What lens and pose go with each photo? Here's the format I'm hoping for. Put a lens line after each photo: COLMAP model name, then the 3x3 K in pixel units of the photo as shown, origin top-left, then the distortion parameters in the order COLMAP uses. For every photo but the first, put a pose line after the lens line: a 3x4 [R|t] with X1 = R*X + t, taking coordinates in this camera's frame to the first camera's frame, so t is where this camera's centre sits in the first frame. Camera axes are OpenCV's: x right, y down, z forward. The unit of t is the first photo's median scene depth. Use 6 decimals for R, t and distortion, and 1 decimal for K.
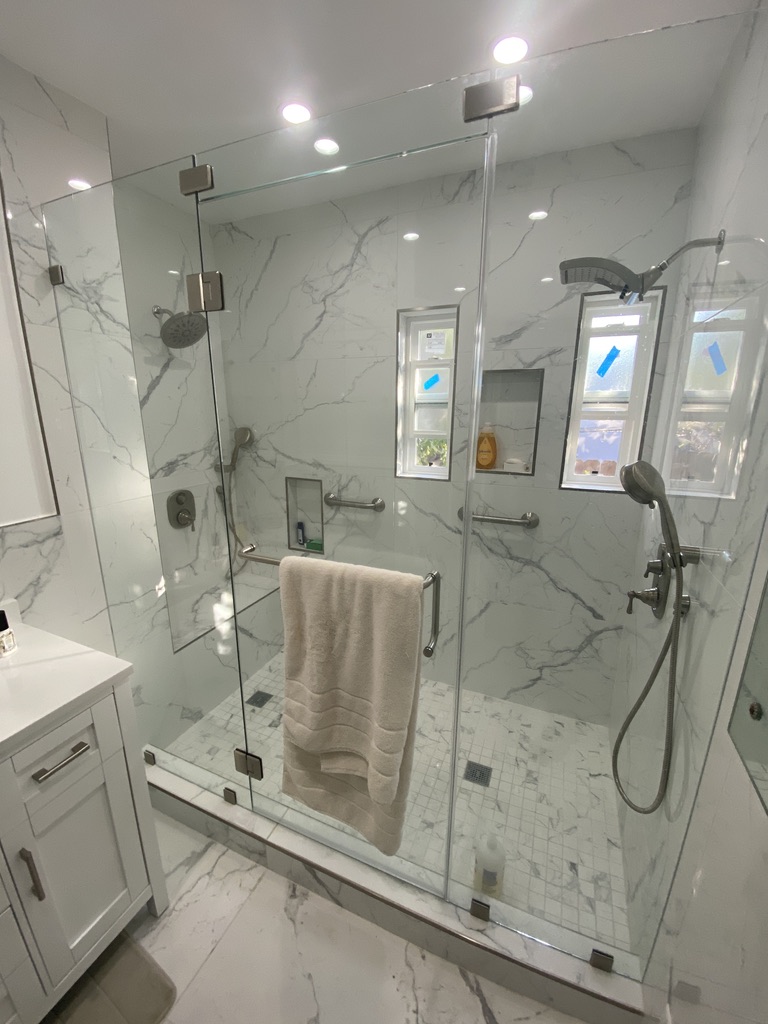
lens RADIAL K [[419.9, 0, 381.1], [0, 419.9, 509.9], [0, 0, 1]] dist [-0.007220, -0.009558]
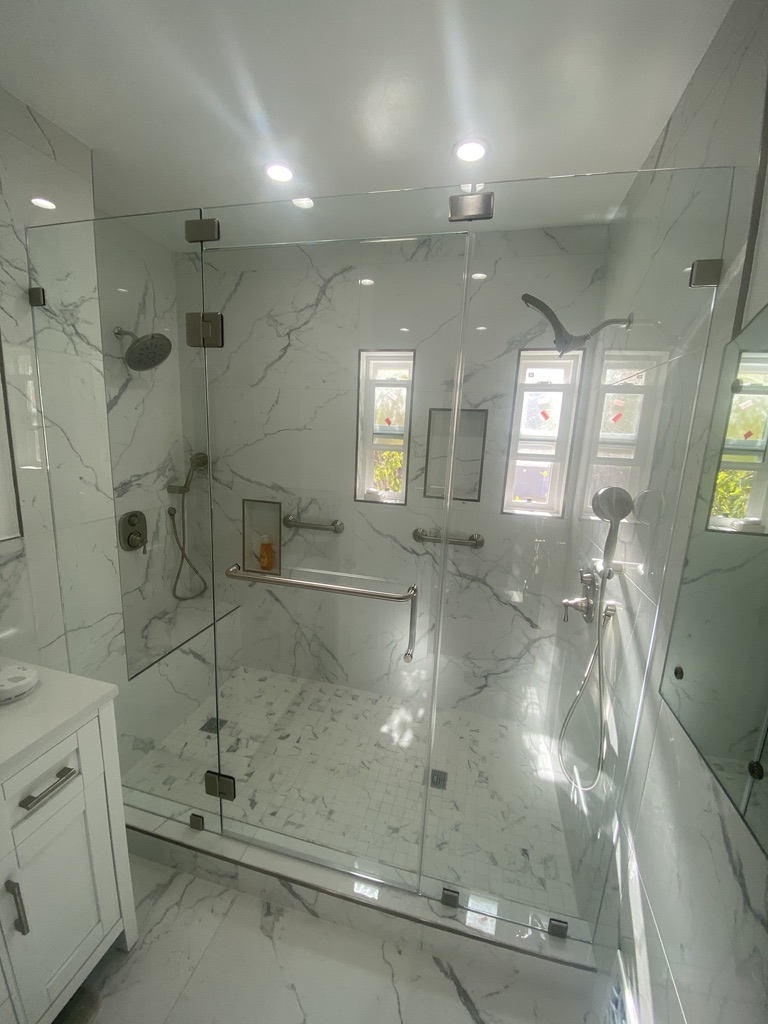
lens RADIAL K [[419.9, 0, 381.9], [0, 419.9, 507.6], [0, 0, 1]] dist [-0.007220, -0.009558]
pose [[0.986178, 0.010076, 0.165382, -0.107323], [-0.000381, 0.998284, -0.058551, 0.001505], [-0.165689, 0.057679, 0.984490, -0.088393]]
